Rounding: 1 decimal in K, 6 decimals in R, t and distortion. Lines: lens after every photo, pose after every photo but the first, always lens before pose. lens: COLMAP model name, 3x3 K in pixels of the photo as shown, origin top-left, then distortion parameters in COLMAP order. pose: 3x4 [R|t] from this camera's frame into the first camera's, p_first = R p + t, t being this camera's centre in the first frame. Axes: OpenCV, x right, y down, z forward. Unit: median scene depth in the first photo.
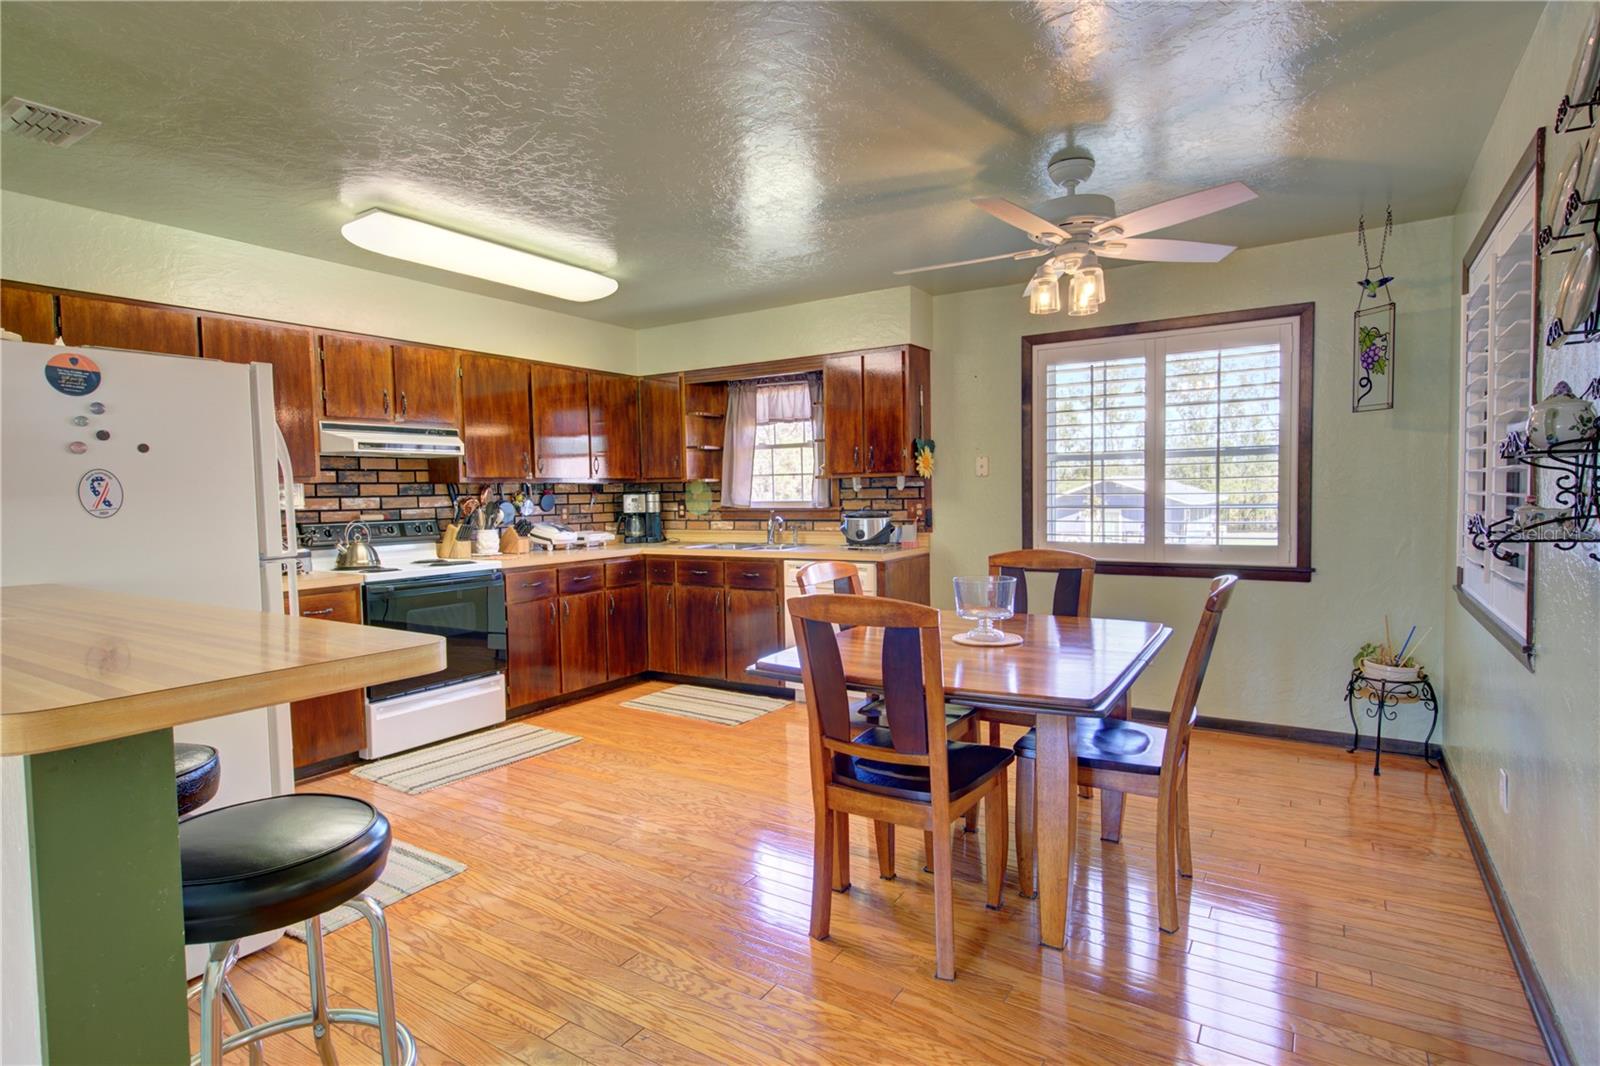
lens RADIAL K [[818.7, 0, 795.5], [0, 818.7, 530.1], [0, 0, 1]] dist [0.000609, 0.000137]
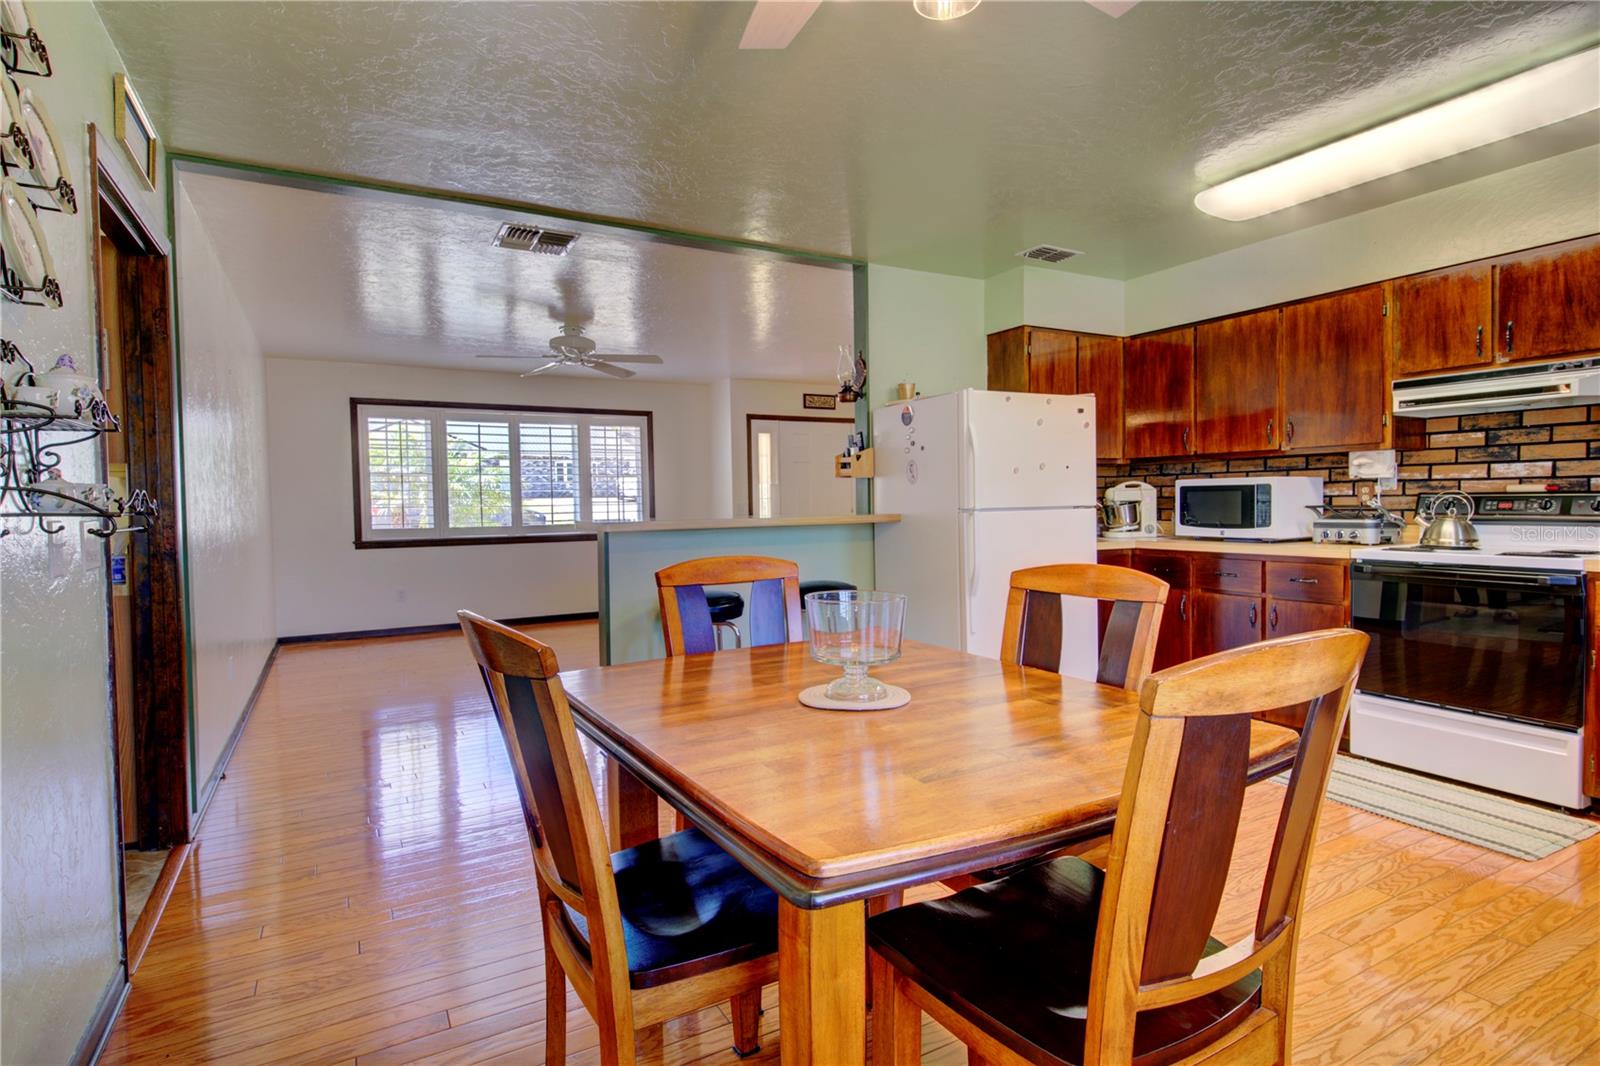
lens RADIAL K [[818.7, 0, 795.6], [0, 818.7, 532.1], [0, 0, 1]] dist [0.000609, 0.000137]
pose [[-0.474404, 0.062545, -0.878082, 0.503852], [-0.017722, 0.996592, 0.080560, -0.024872], [0.880129, 0.053780, -0.471679, 0.784674]]
